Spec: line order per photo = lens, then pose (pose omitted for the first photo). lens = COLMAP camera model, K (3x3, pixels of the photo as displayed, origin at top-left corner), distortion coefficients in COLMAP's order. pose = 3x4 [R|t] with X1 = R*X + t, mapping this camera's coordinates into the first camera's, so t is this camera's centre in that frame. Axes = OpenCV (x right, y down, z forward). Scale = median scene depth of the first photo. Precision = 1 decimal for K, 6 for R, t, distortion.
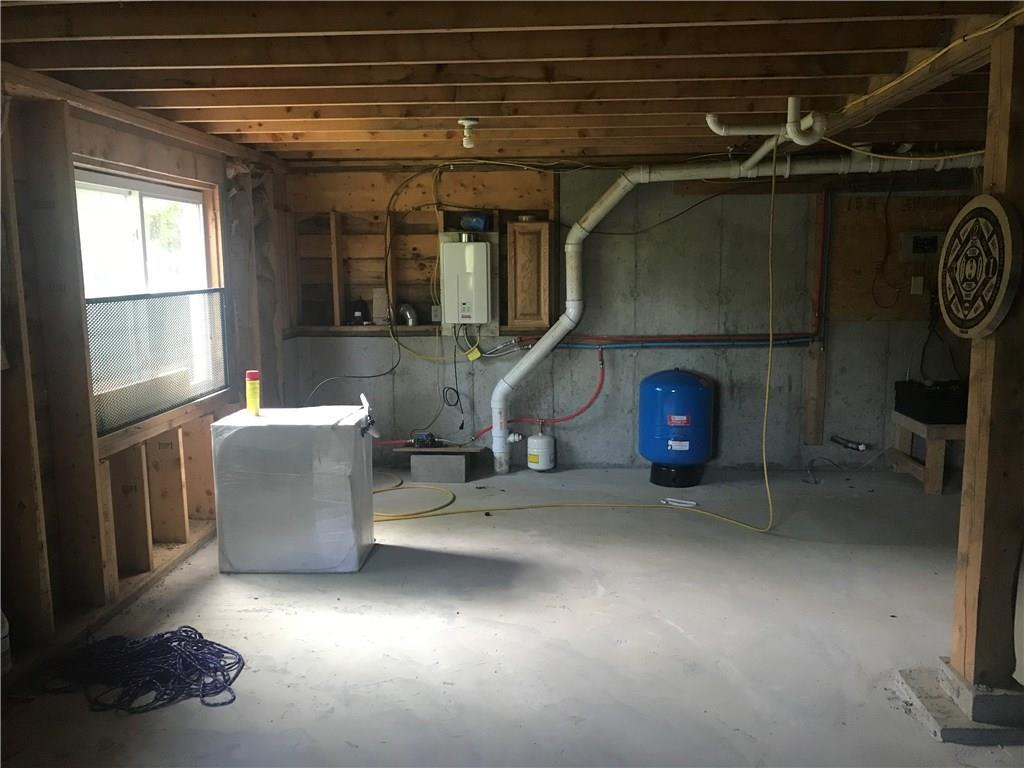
lens RADIAL K [[846.1, 0, 513.2], [0, 846.1, 376.4], [0, 0, 1]] dist [0.054471, -0.077517]
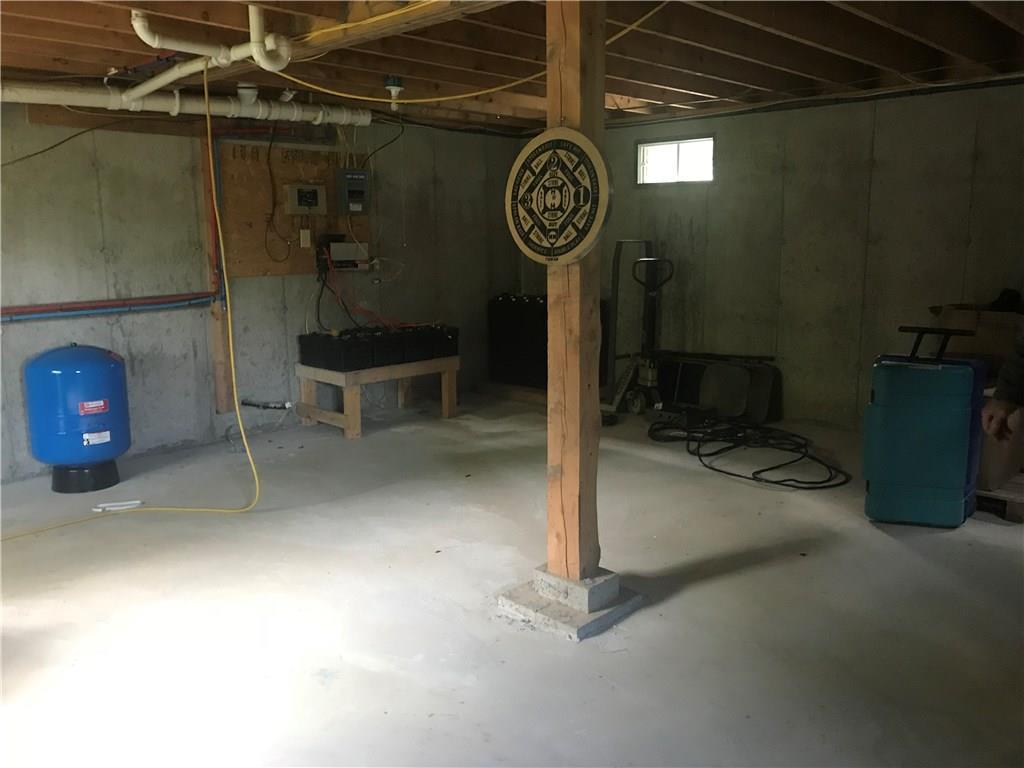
lens RADIAL K [[846.1, 0, 513.2], [0, 846.1, 376.4], [0, 0, 1]] dist [0.054471, -0.077517]
pose [[0.648576, -0.130384, 0.749899, -0.148006], [0.107559, 0.991032, 0.079284, 0.001705], [-0.753512, 0.029236, 0.656784, 0.166515]]
